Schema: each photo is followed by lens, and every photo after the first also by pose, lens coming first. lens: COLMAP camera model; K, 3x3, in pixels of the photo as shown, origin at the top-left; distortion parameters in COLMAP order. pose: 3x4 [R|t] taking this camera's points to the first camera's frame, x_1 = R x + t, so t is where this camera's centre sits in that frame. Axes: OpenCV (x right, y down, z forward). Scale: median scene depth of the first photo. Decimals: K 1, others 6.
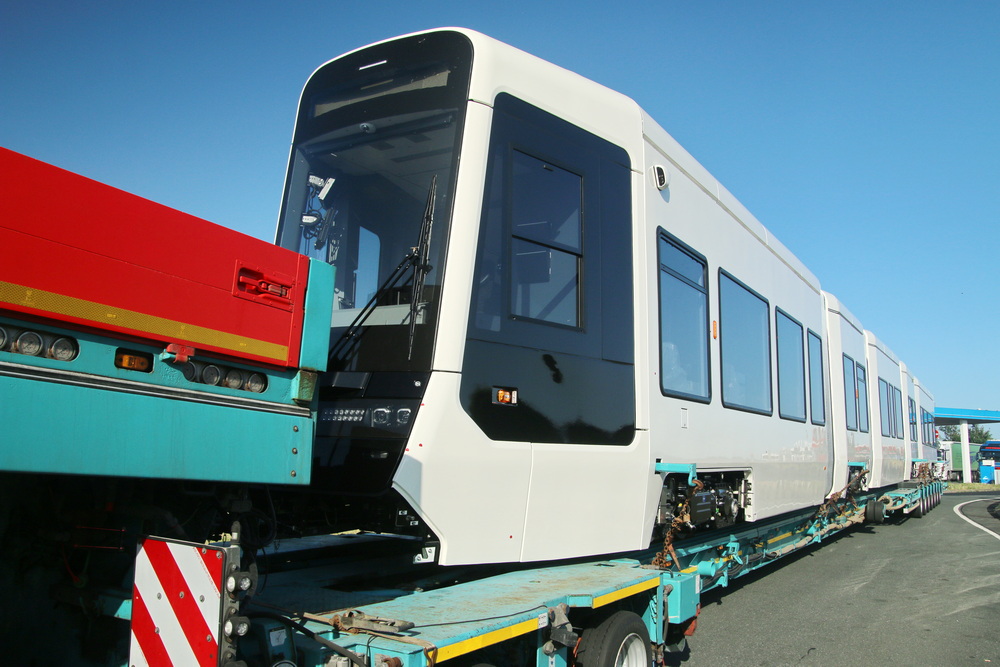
lens RADIAL K [[839.4, 0, 497.8], [0, 839.4, 348.7], [0, 0, 1]] dist [-0.121694, 0.113522]
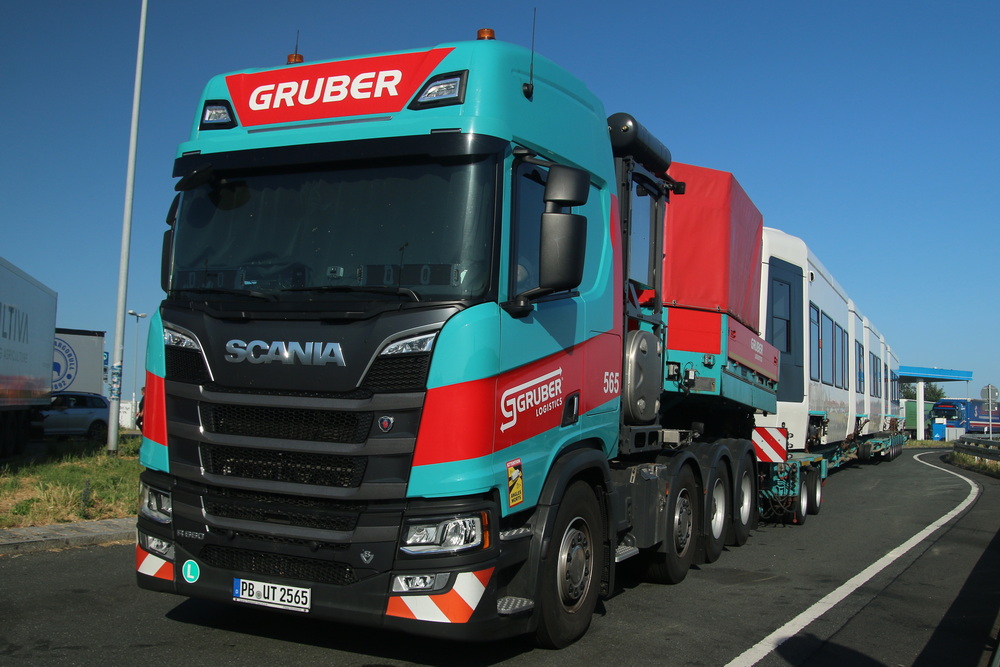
lens RADIAL K [[904.0, 0, 571.7], [0, 904.0, 330.5], [0, 0, 1]] dist [-0.115663, 0.087915]
pose [[0.989264, 0.026950, 0.143631, -0.191413], [-0.033230, 0.998586, 0.041500, -0.037524], [-0.142309, -0.045827, 0.988761, -0.307380]]
